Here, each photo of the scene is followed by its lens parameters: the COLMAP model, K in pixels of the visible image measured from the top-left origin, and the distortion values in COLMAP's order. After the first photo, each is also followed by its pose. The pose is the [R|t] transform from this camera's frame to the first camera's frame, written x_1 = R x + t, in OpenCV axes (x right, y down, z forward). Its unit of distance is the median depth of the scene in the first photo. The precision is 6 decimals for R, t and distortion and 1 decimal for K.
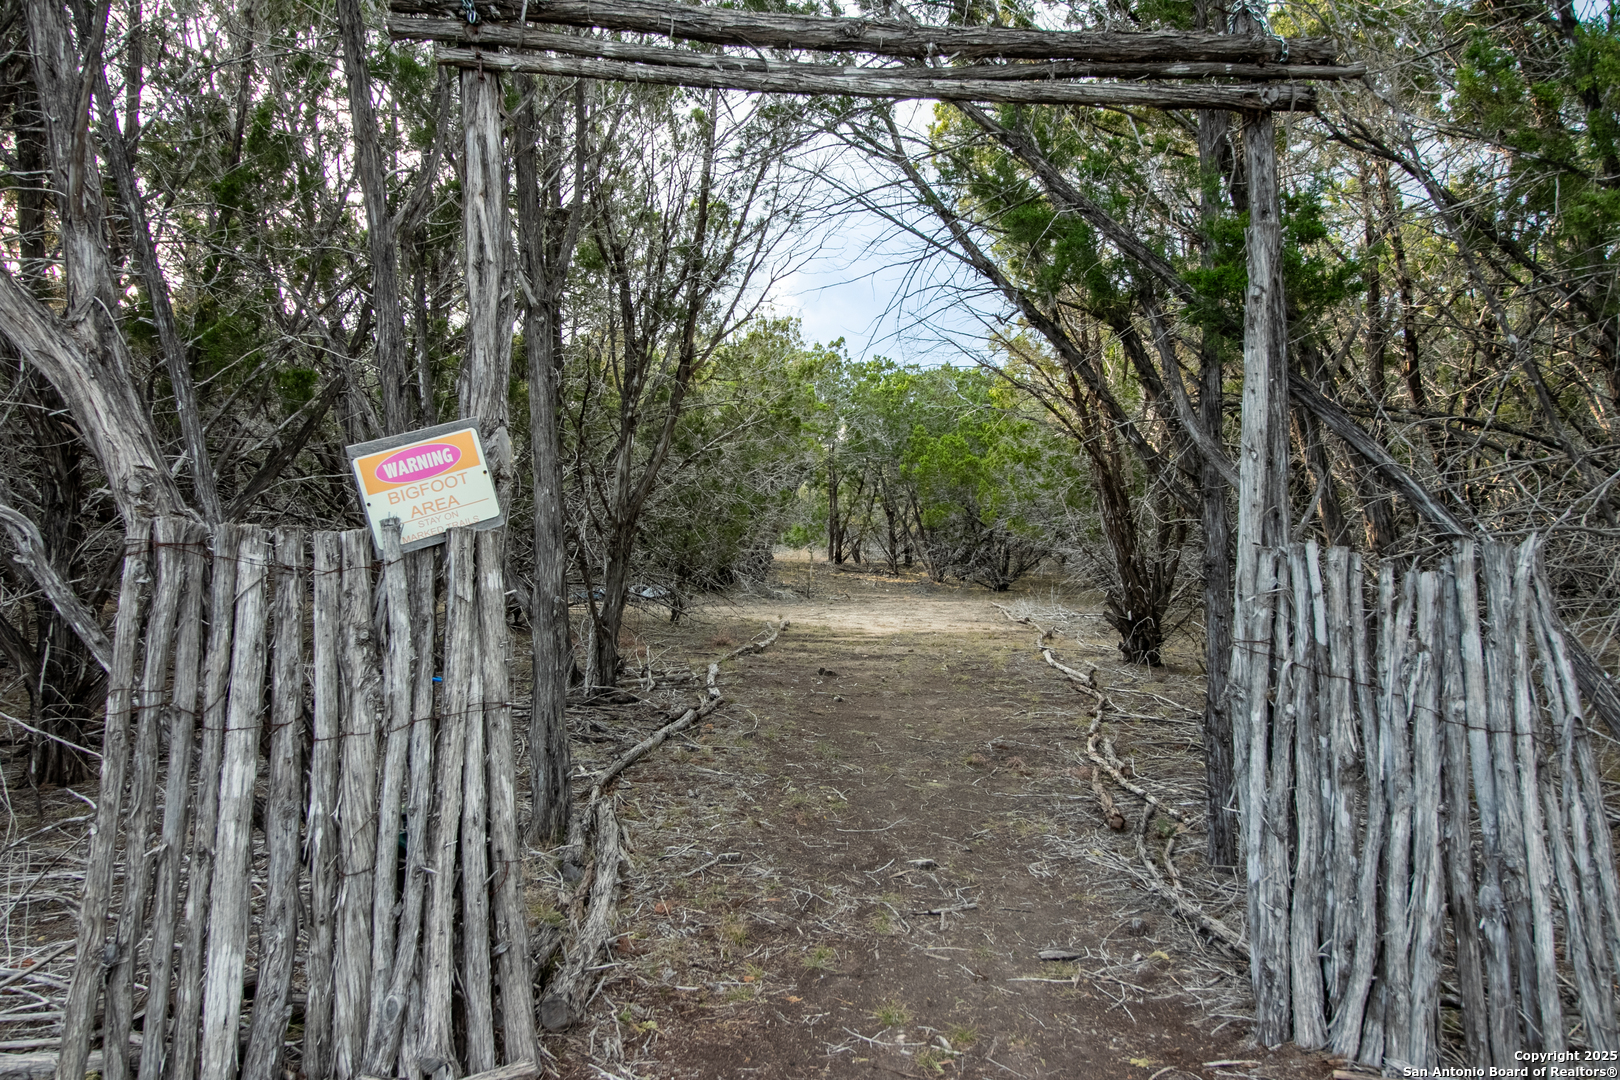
lens RADIAL K [[1357.0, 0, 809.1], [0, 1357.0, 537.7], [0, 0, 1]] dist [0.003105, 0.000302]
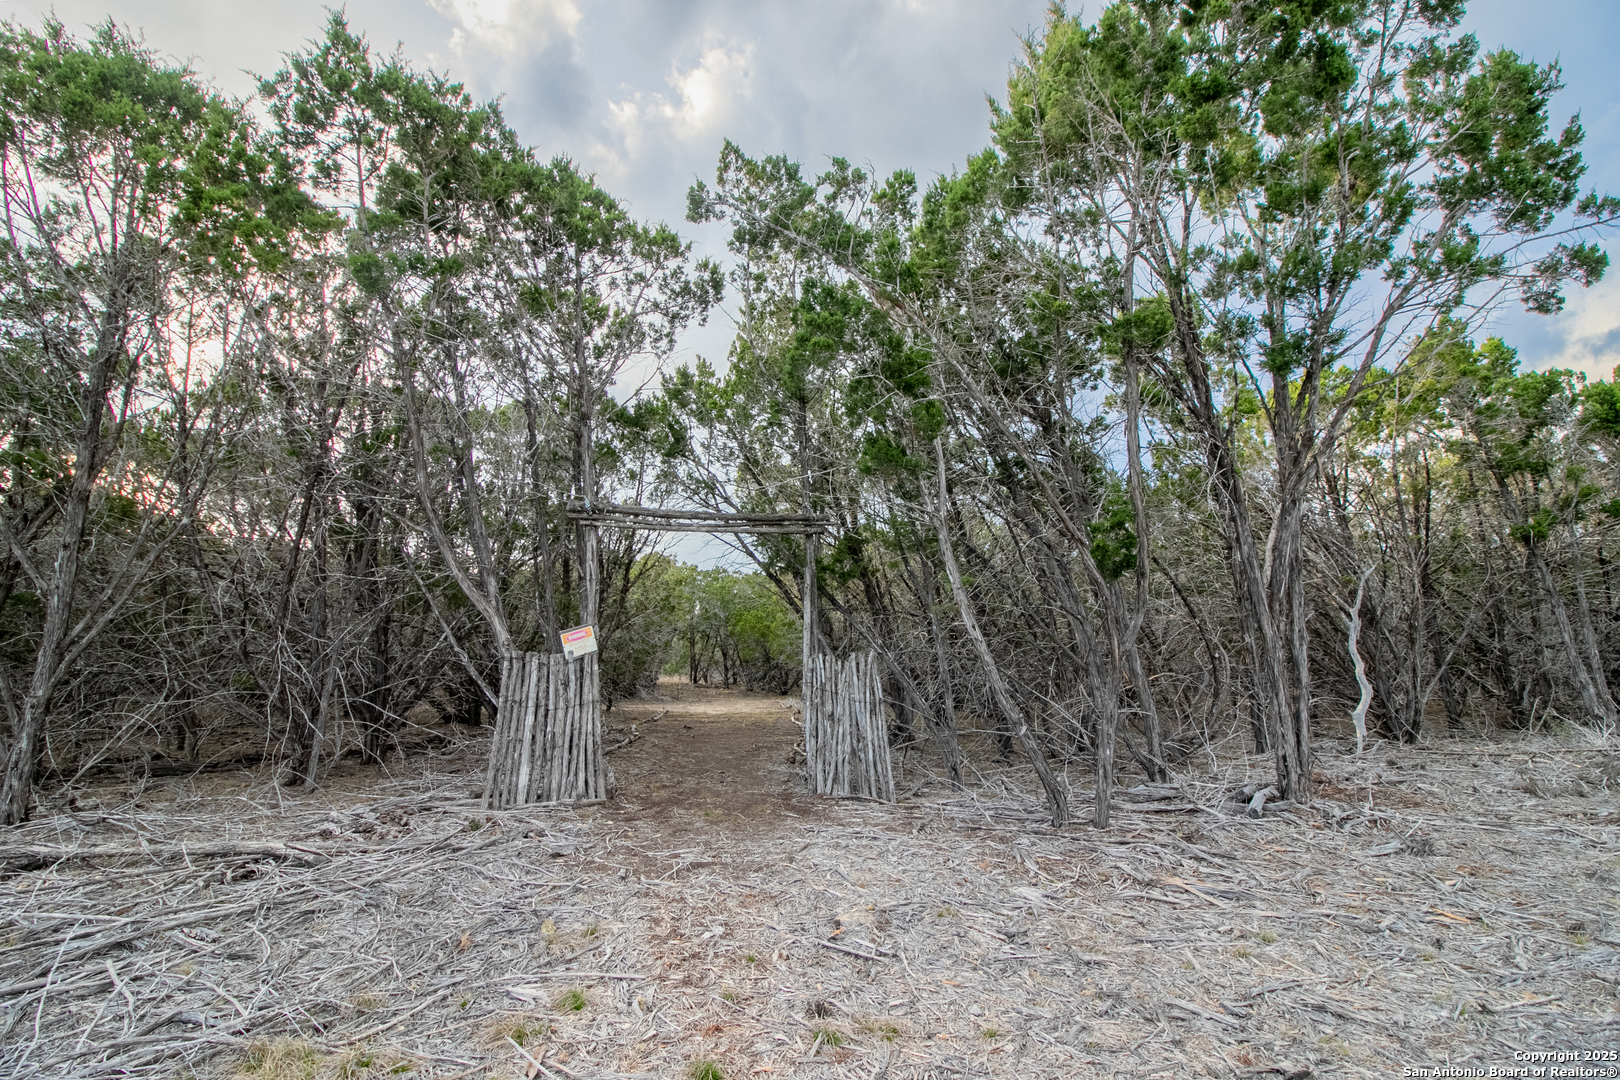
lens RADIAL K [[770.3, 0, 801.3], [0, 770.3, 544.5], [0, 0, 1]] dist [-0.001412, -0.000018]
pose [[0.987641, 0.007179, 0.156569, -0.011115], [0.017781, 0.987370, -0.157432, 0.041551], [-0.155722, 0.158270, 0.975039, -1.193388]]
